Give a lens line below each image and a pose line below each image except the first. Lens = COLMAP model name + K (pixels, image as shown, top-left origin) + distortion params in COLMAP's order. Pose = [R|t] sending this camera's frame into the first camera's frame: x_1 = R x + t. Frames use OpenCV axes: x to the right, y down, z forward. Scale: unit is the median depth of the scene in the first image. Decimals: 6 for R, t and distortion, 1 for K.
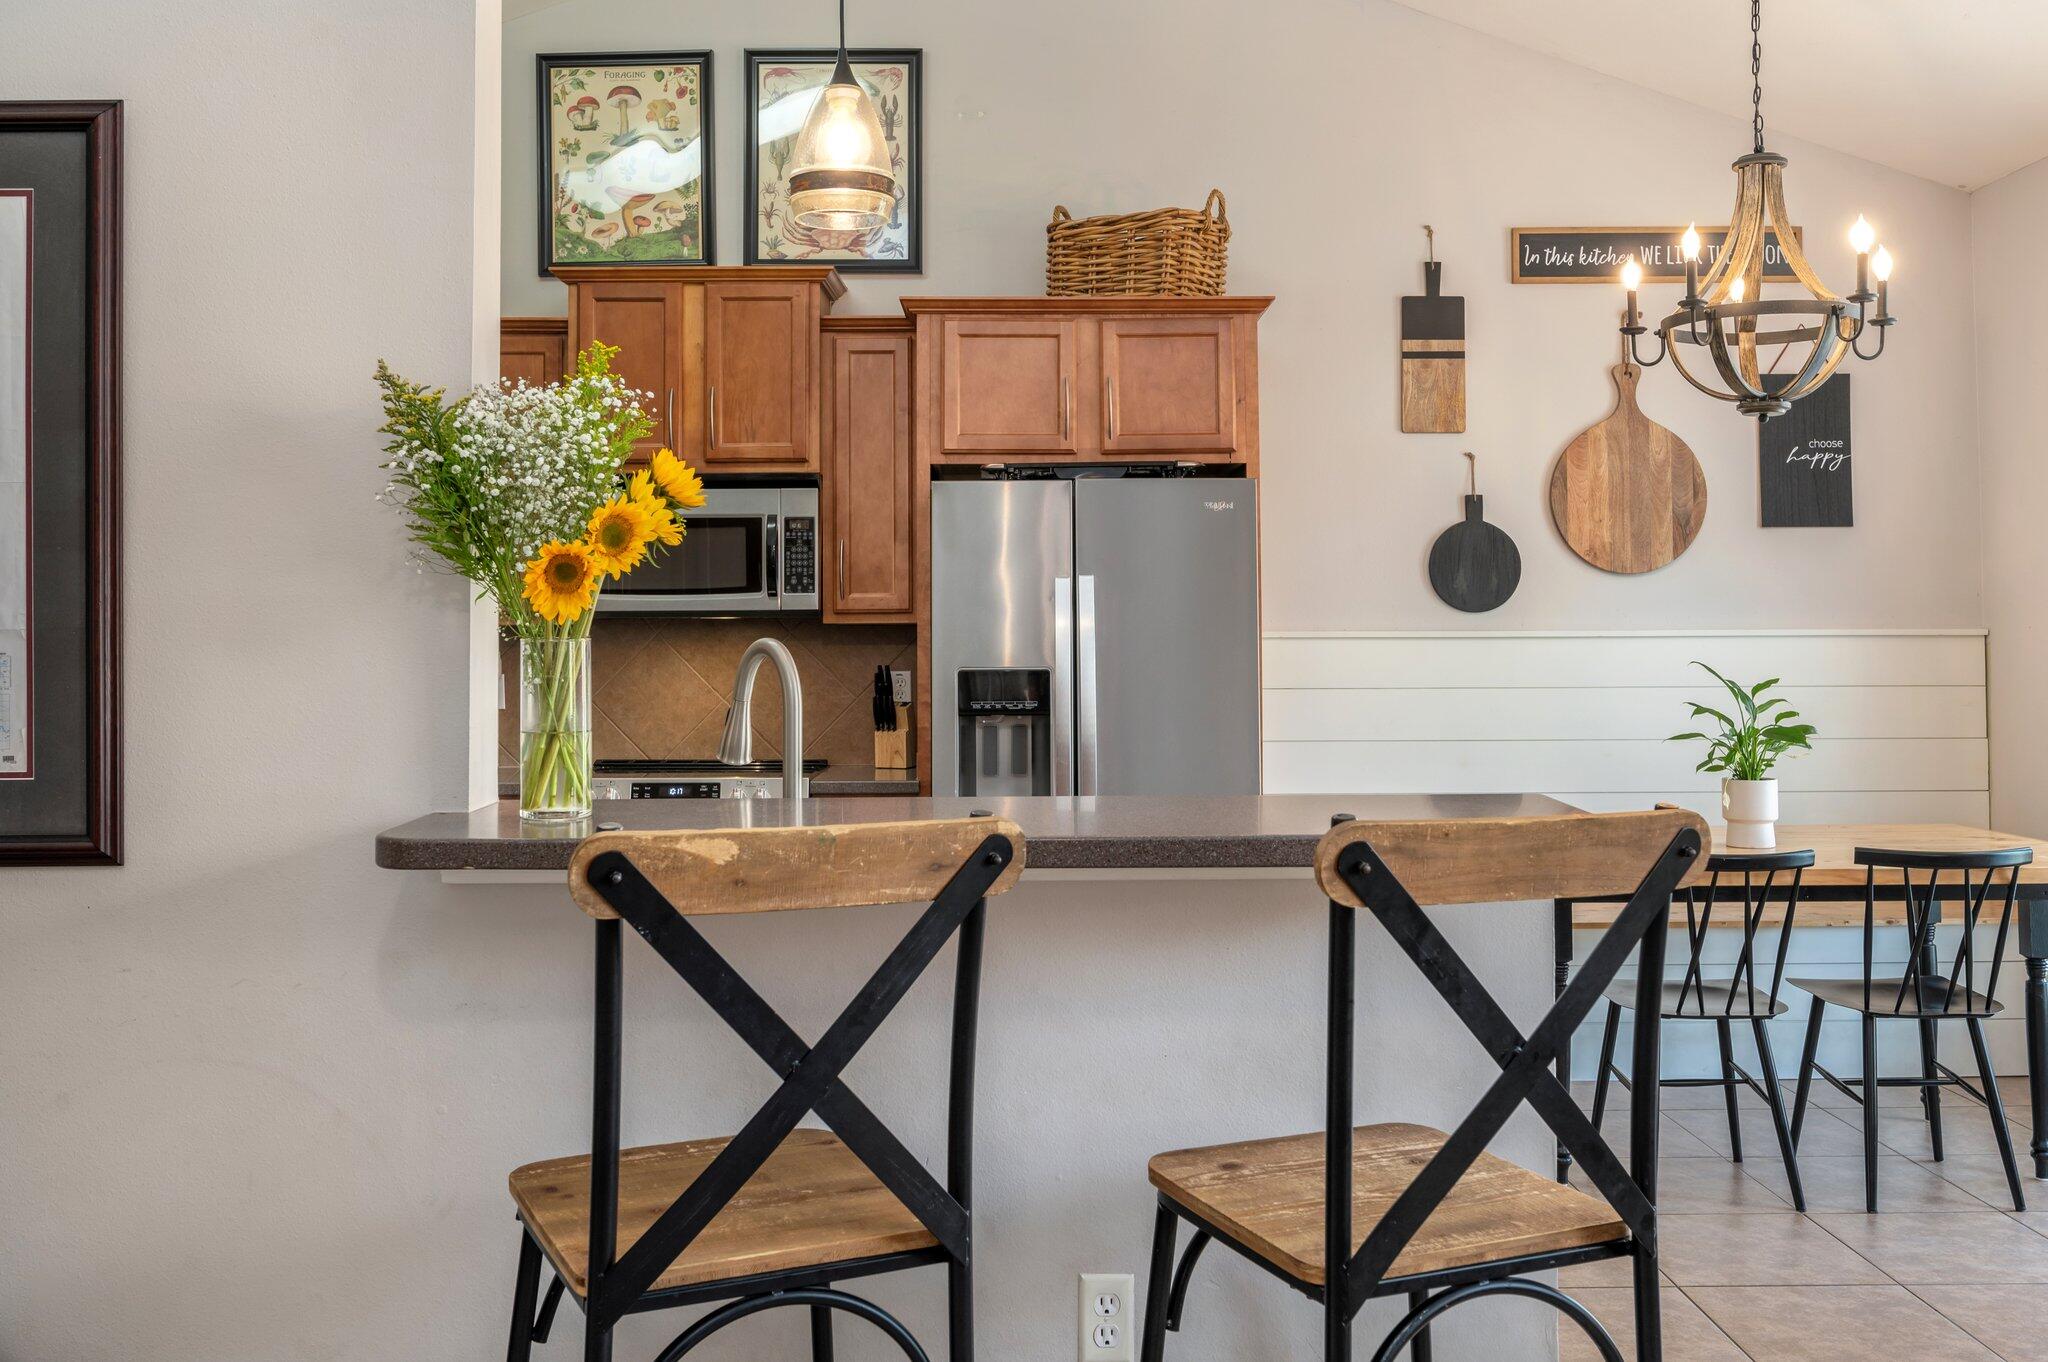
lens RADIAL K [[1804.8, 0, 1019.4], [0, 1804.8, 606.3], [0, 0, 1]] dist [-0.013640, -0.002236]
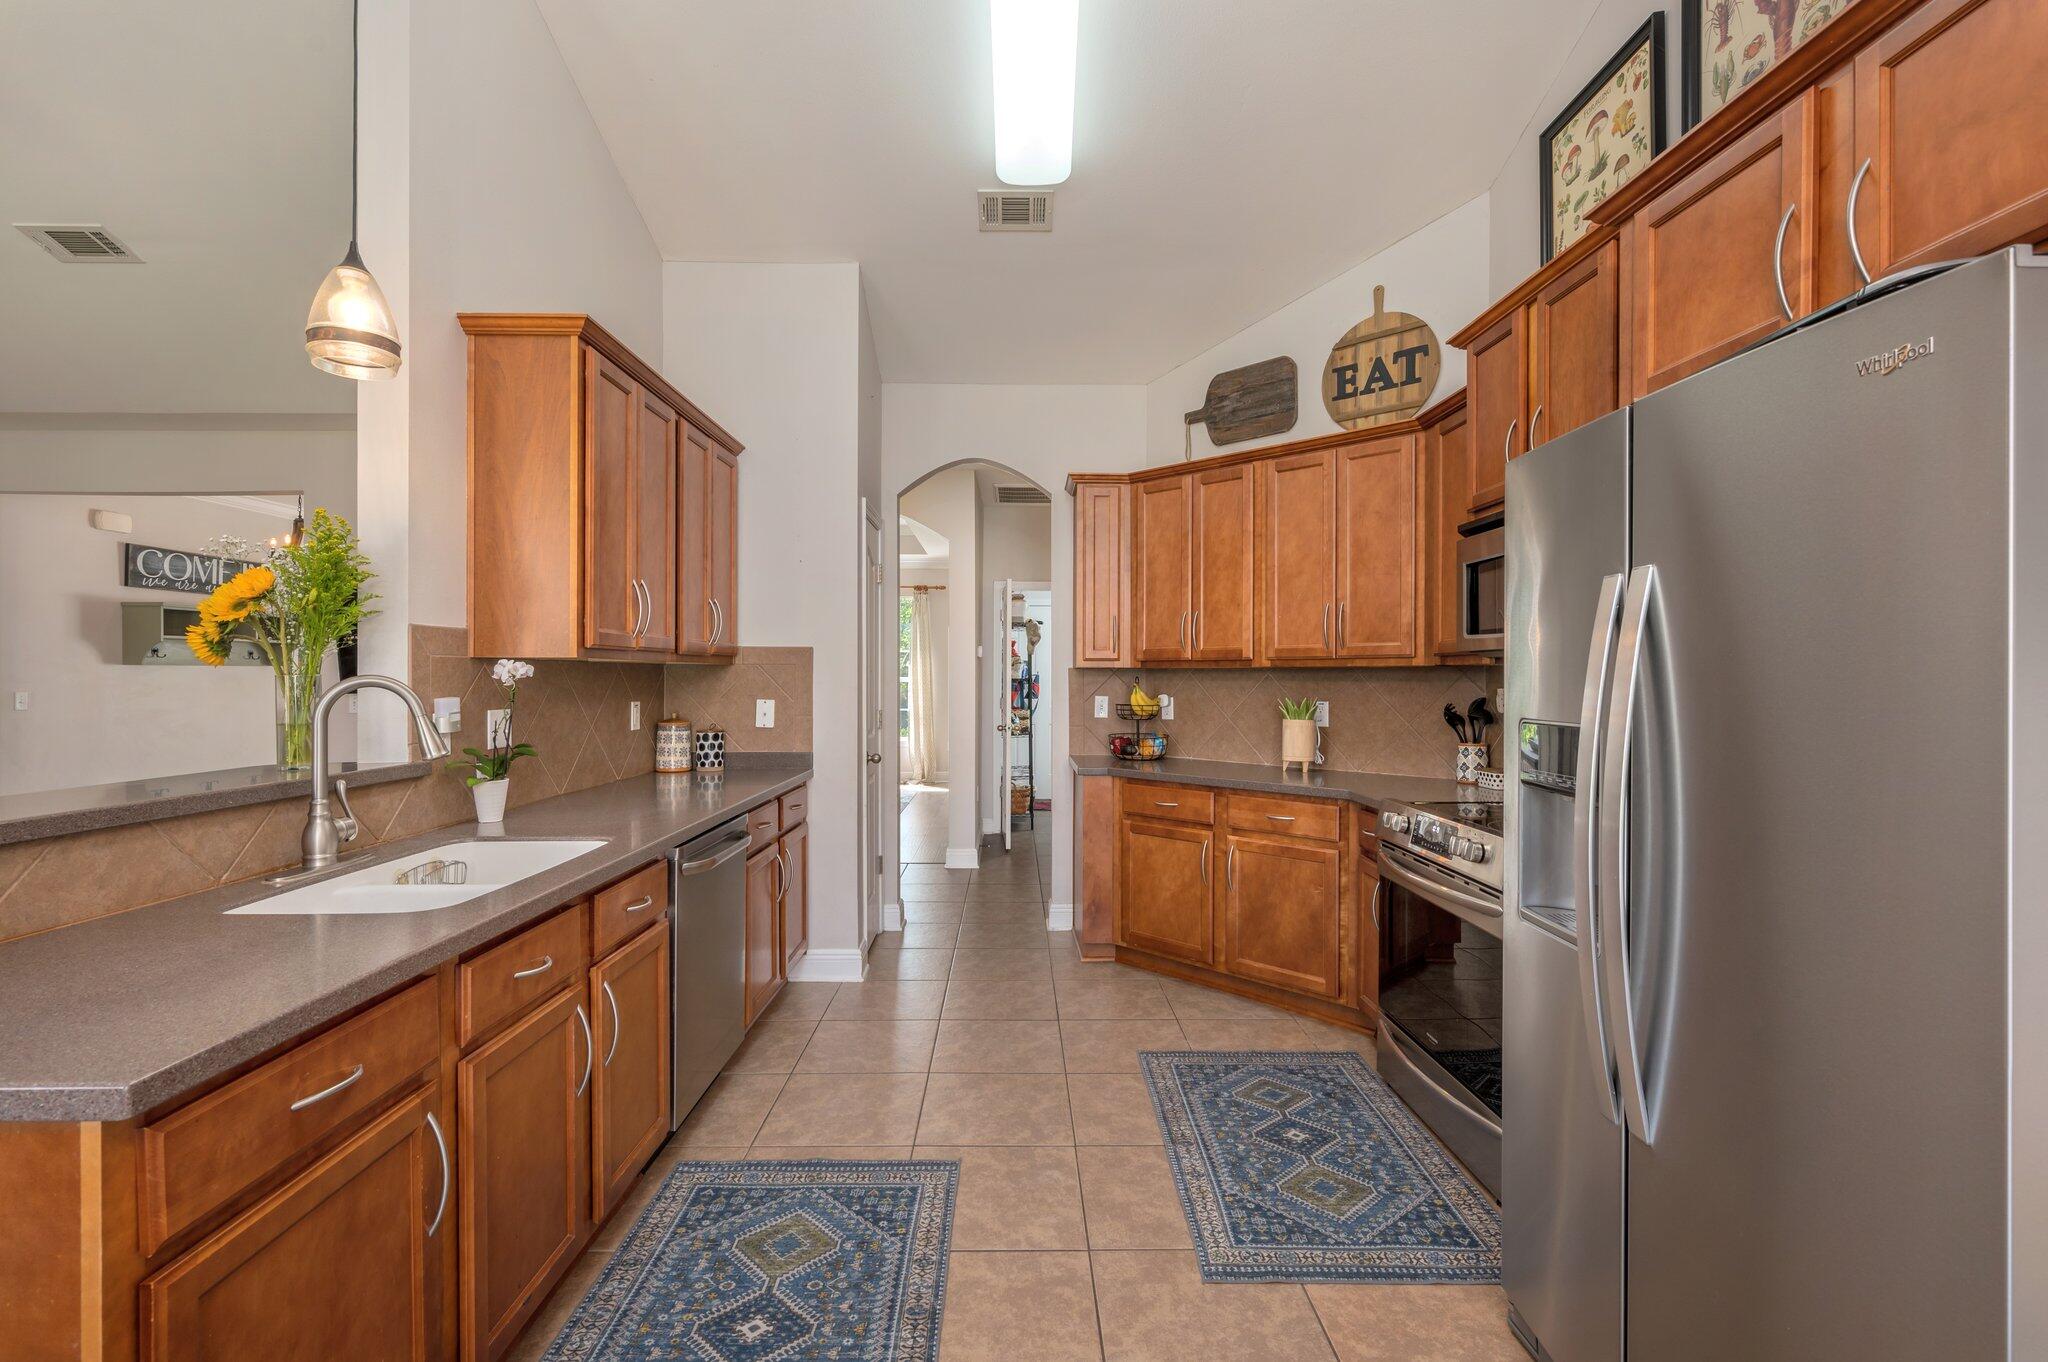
lens RADIAL K [[901.9, 0, 1024.0], [0, 901.9, 681.0], [0, 0, 1]] dist [0.004191, 0.000546]
pose [[0.008329, 0.007314, -0.999939, 0.292214], [0.014459, 0.999868, 0.007434, 0.012484], [0.999861, -0.014520, 0.008222, 0.727137]]
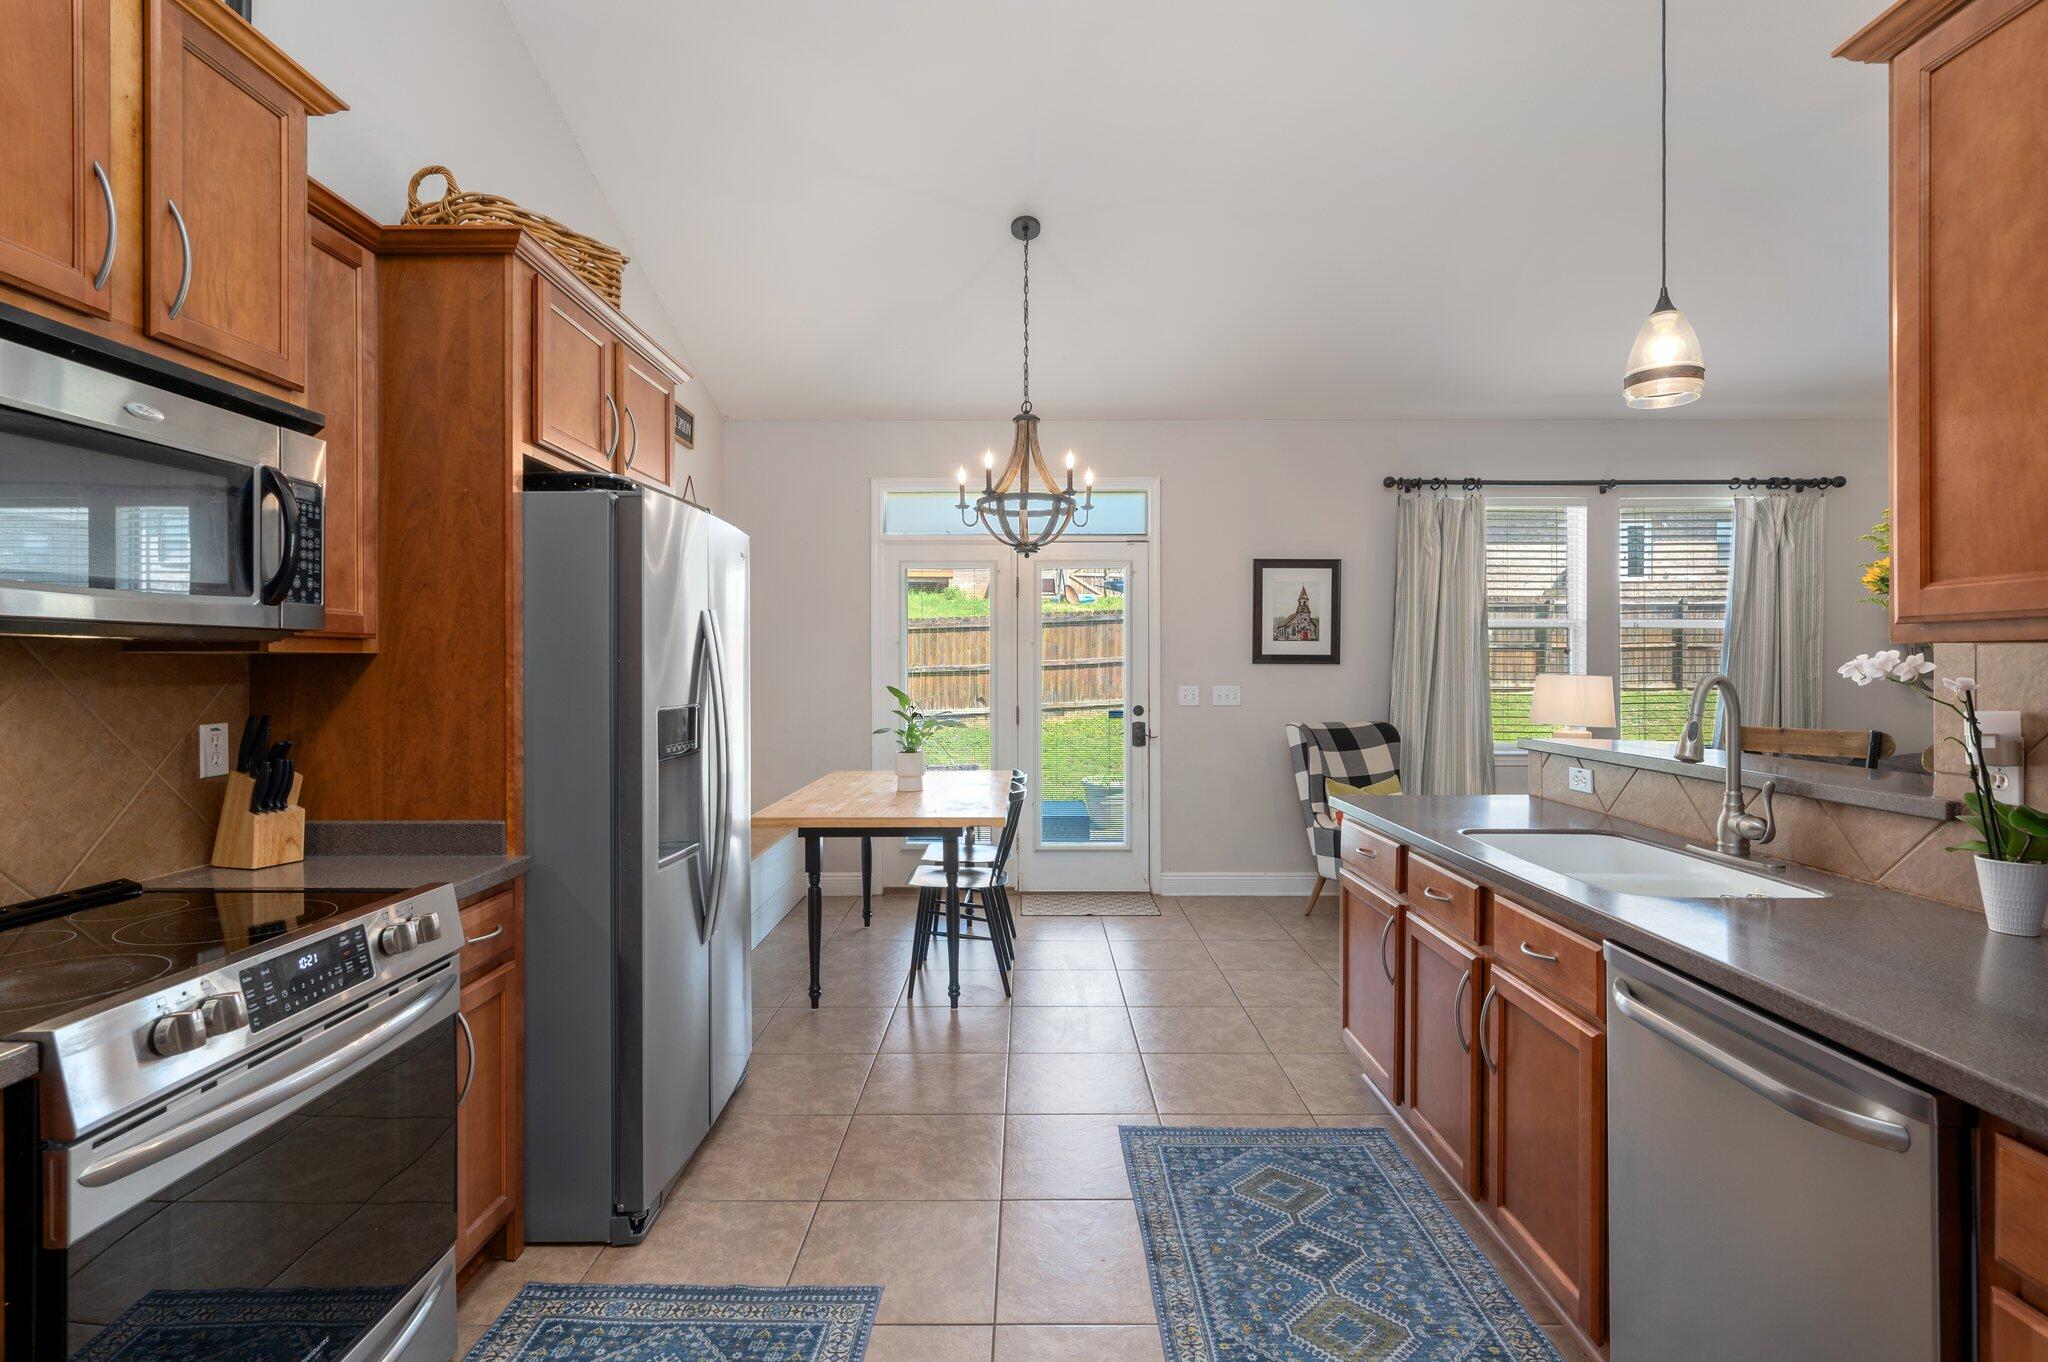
lens RADIAL K [[958.5, 0, 1019.2], [0, 958.5, 667.7], [0, 0, 1]] dist [0.001137, 0.000008]
pose [[0.012518, 0.002246, 0.999919, -0.447681], [-0.015786, 0.999873, -0.002048, 0.011845], [-0.999797, -0.015759, 0.012552, 0.744199]]
